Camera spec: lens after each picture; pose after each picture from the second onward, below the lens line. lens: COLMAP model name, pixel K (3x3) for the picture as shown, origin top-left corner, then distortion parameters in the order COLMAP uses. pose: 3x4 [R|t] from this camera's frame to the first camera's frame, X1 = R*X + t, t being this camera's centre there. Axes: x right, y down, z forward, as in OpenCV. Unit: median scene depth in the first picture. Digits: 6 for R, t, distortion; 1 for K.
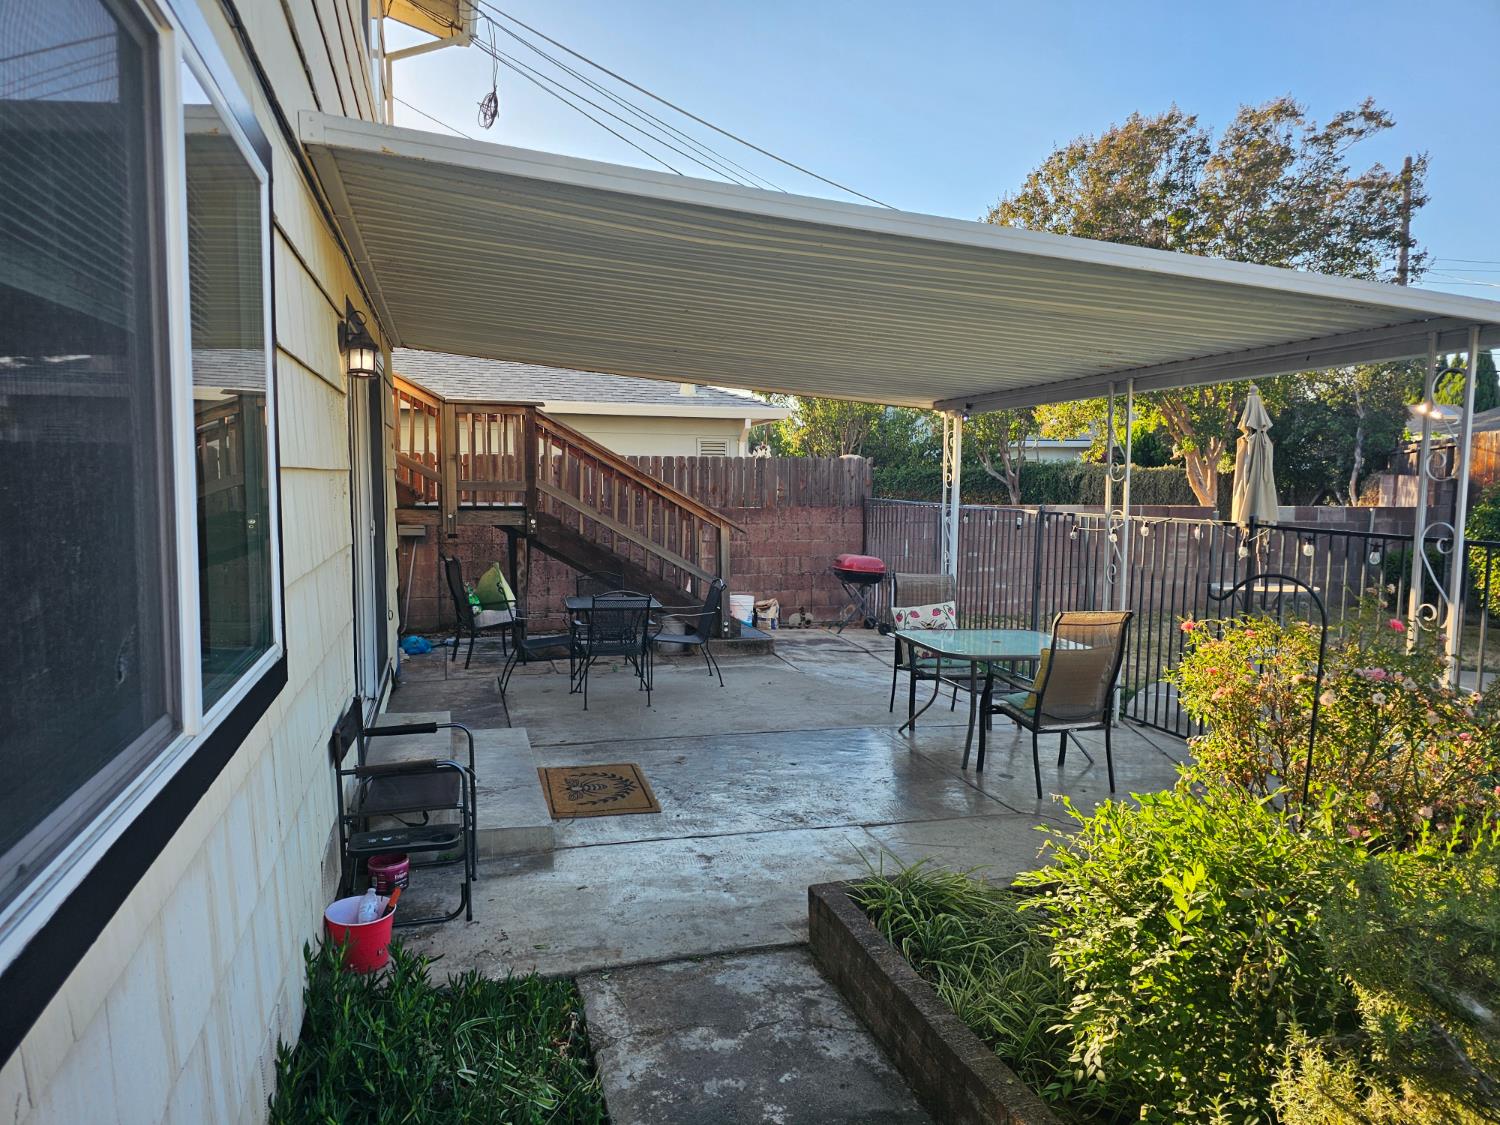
lens RADIAL K [[1015.2, 0, 750.0], [0, 1015.2, 562.5], [0, 0, 1]] dist [0.021365, -0.001257]
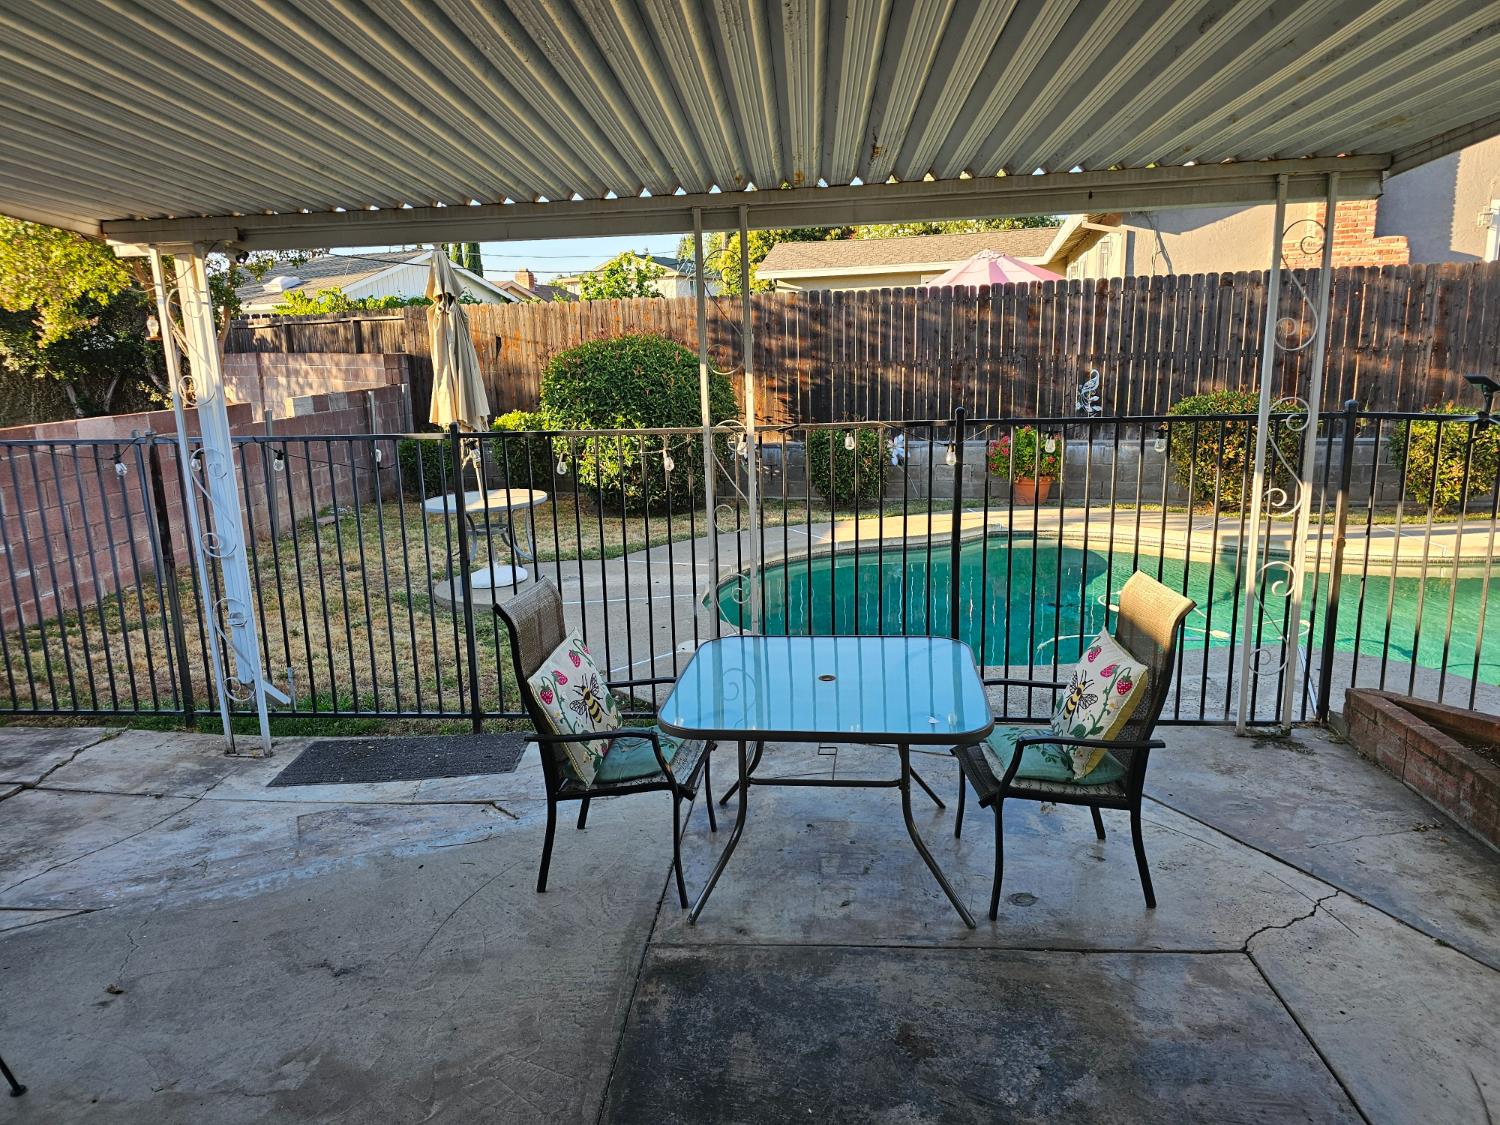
lens RADIAL K [[1015.2, 0, 750.0], [0, 1015.2, 562.5], [0, 0, 1]] dist [0.021365, -0.001257]
pose [[0.352966, -0.218340, 0.909804, -0.217814], [0.113657, 0.975195, 0.189939, -0.076792], [-0.928707, 0.036363, 0.369027, 0.705376]]
